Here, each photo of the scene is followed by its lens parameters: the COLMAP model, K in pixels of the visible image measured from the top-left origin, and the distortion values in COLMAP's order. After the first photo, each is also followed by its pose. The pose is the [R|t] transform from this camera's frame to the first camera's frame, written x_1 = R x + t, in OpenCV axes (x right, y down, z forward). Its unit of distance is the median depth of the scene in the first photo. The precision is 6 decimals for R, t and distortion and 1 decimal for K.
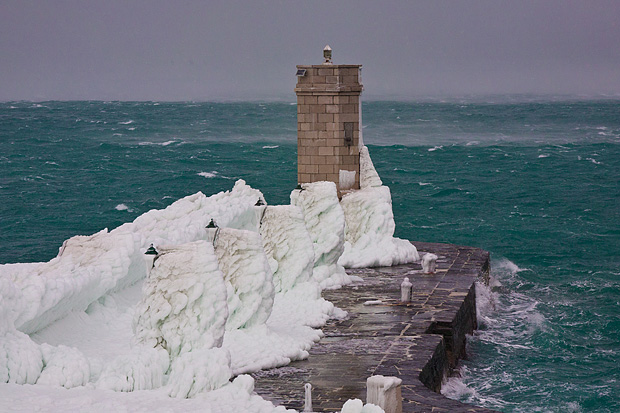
lens RADIAL K [[2360.4, 0, 309.6], [0, 2360.4, 206.0], [0, 0, 1]] dist [0.128011, 3.018379]
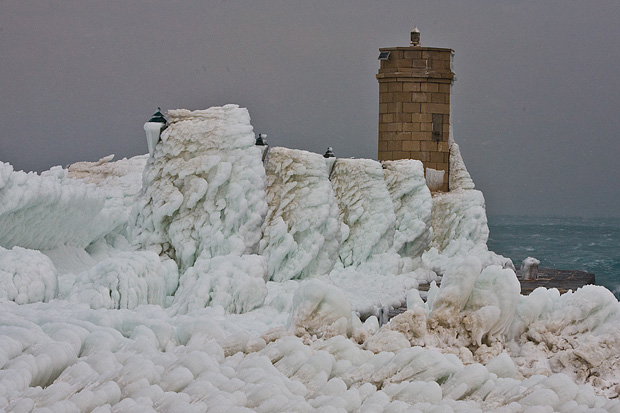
lens RADIAL K [[2147.9, 0, 310.9], [0, 2147.9, 207.0], [0, 0, 1]] dist [-0.106353, -1.547545]
pose [[0.999042, 0.022048, -0.037810, 0.000728], [-0.024065, 0.998265, -0.053748, 0.055978], [0.036559, 0.054606, 0.997838, 0.282009]]
